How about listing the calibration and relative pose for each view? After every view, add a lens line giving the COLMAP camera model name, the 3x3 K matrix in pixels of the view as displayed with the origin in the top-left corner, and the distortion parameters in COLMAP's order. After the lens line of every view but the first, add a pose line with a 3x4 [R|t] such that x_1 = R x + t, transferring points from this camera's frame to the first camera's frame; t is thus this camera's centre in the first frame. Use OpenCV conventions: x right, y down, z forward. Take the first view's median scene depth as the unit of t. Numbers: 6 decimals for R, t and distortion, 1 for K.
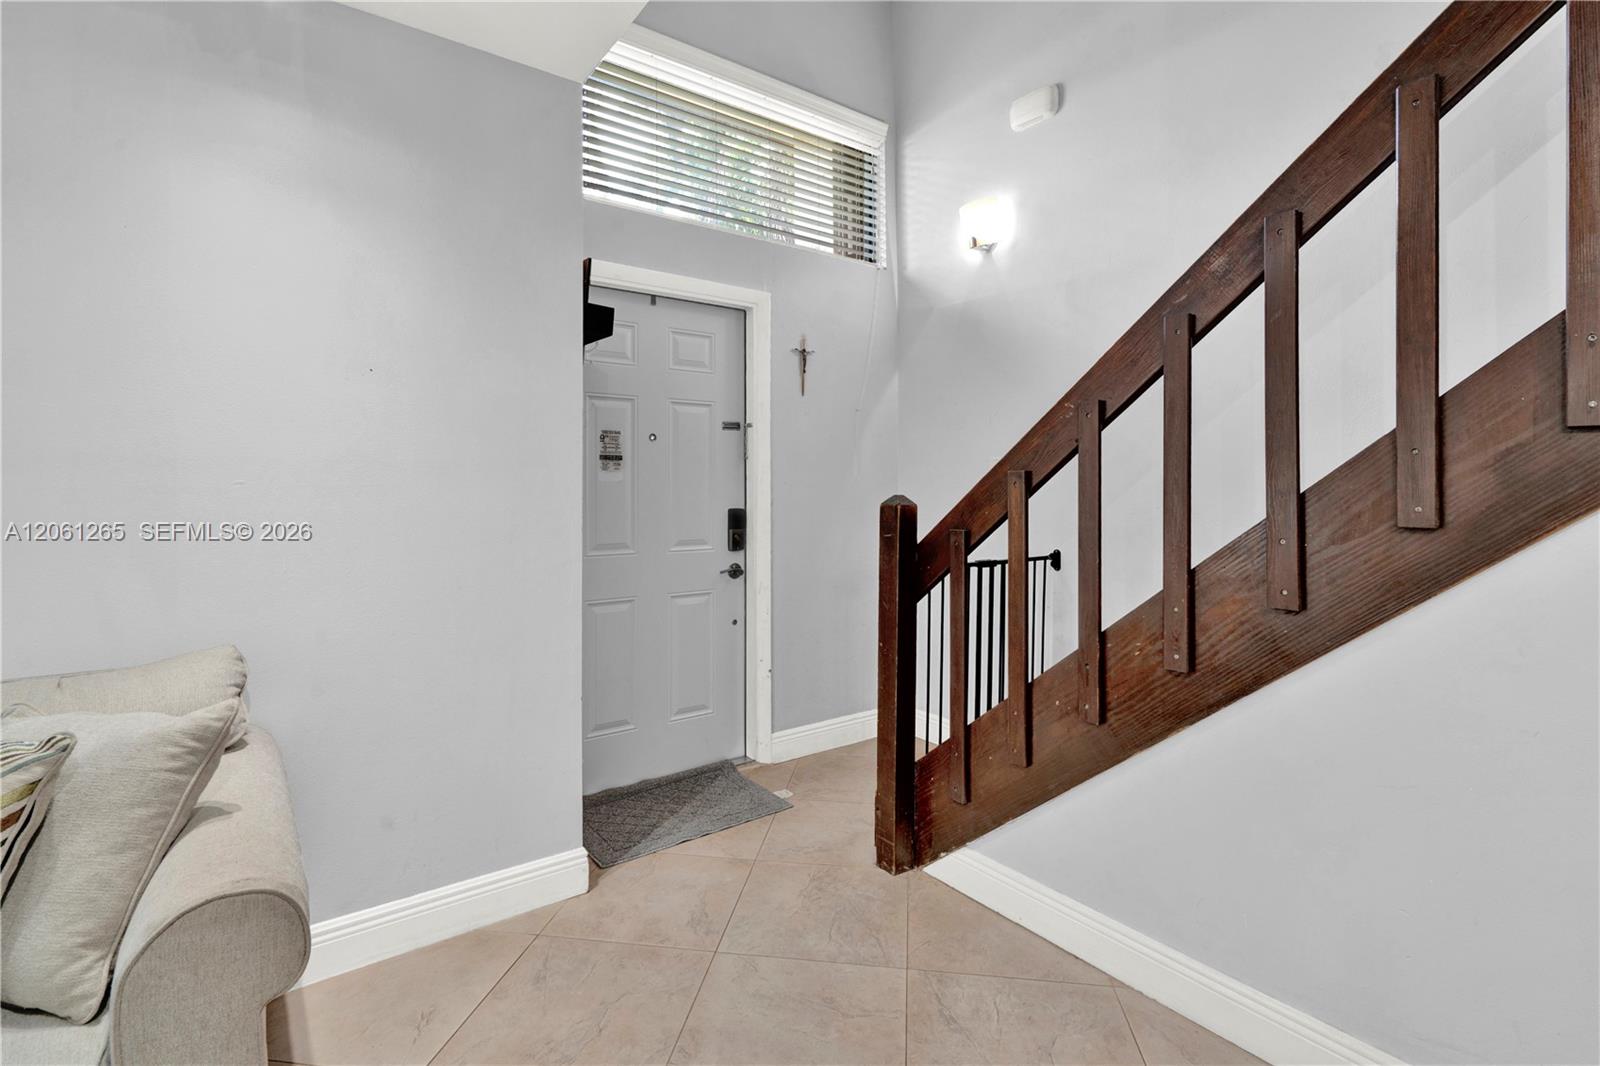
lens RADIAL K [[759.1, 0, 798.9], [0, 759.1, 477.6], [0, 0, 1]] dist [-0.000102, 0.000402]
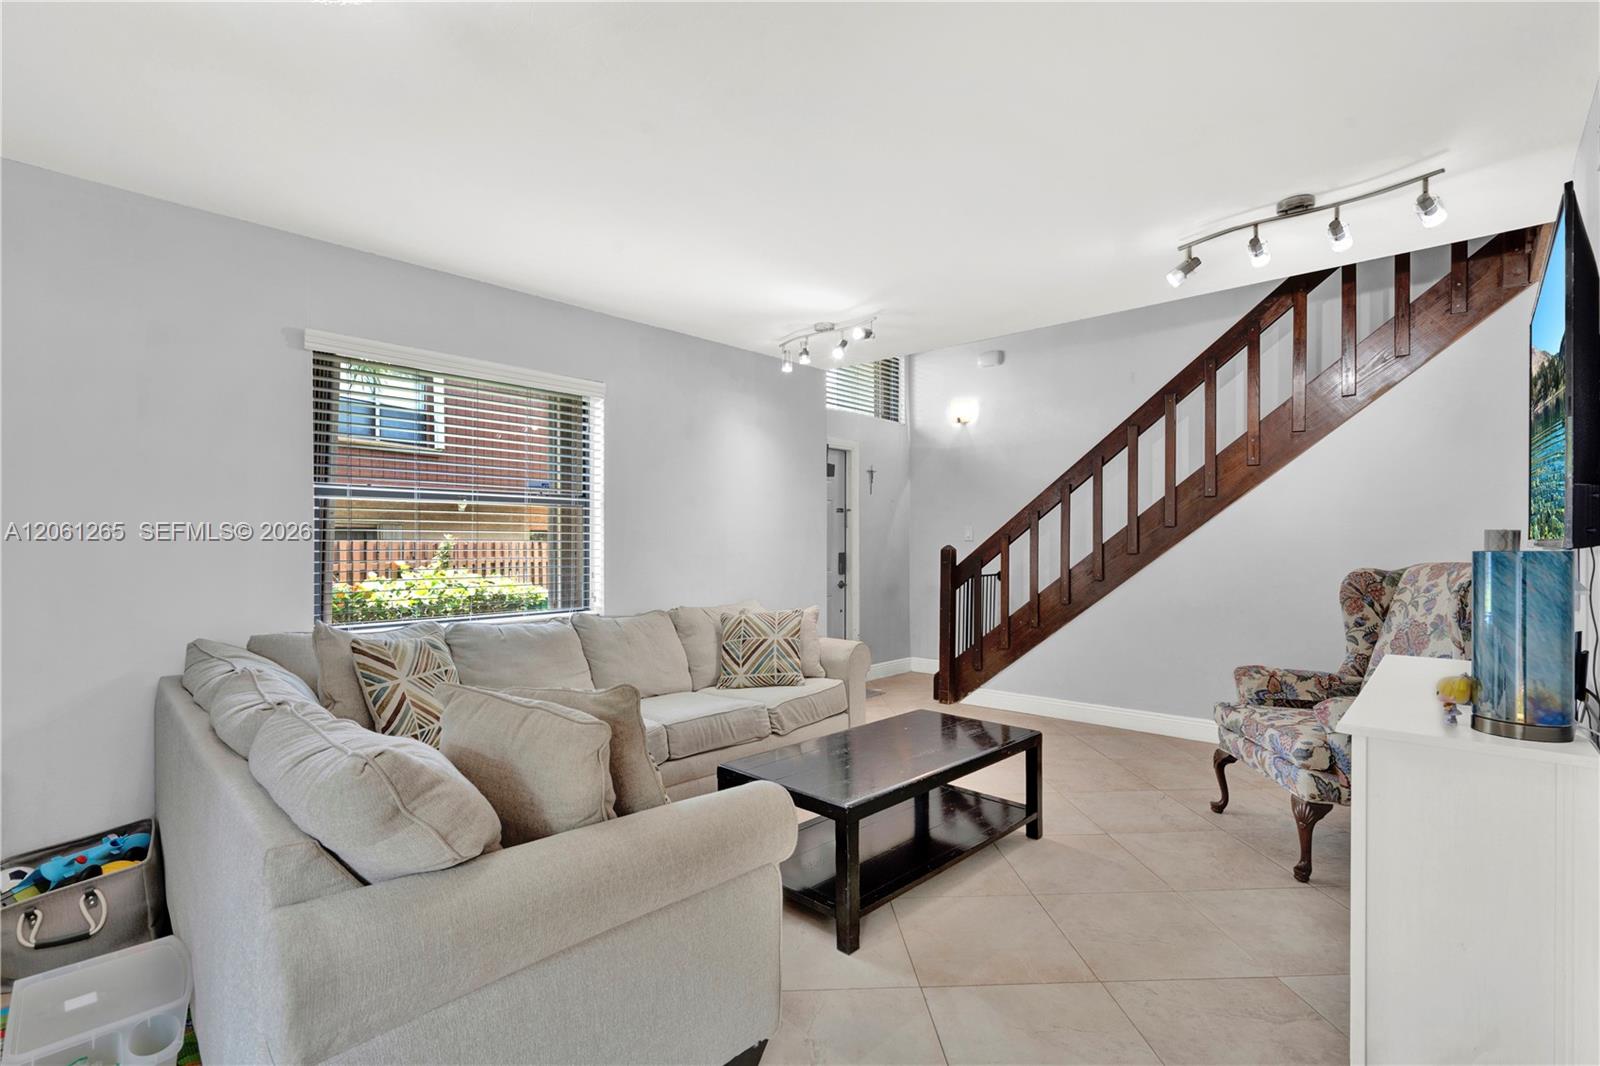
lens RADIAL K [[727.1, 0, 803.4], [0, 727.1, 538.7], [0, 0, 1]] dist [-0.003579, 0.001676]
pose [[0.982661, -0.000866, 0.185409, -0.725148], [-0.001159, 0.999941, 0.010814, -0.020486], [-0.185407, -0.010842, 0.982602, -1.122382]]
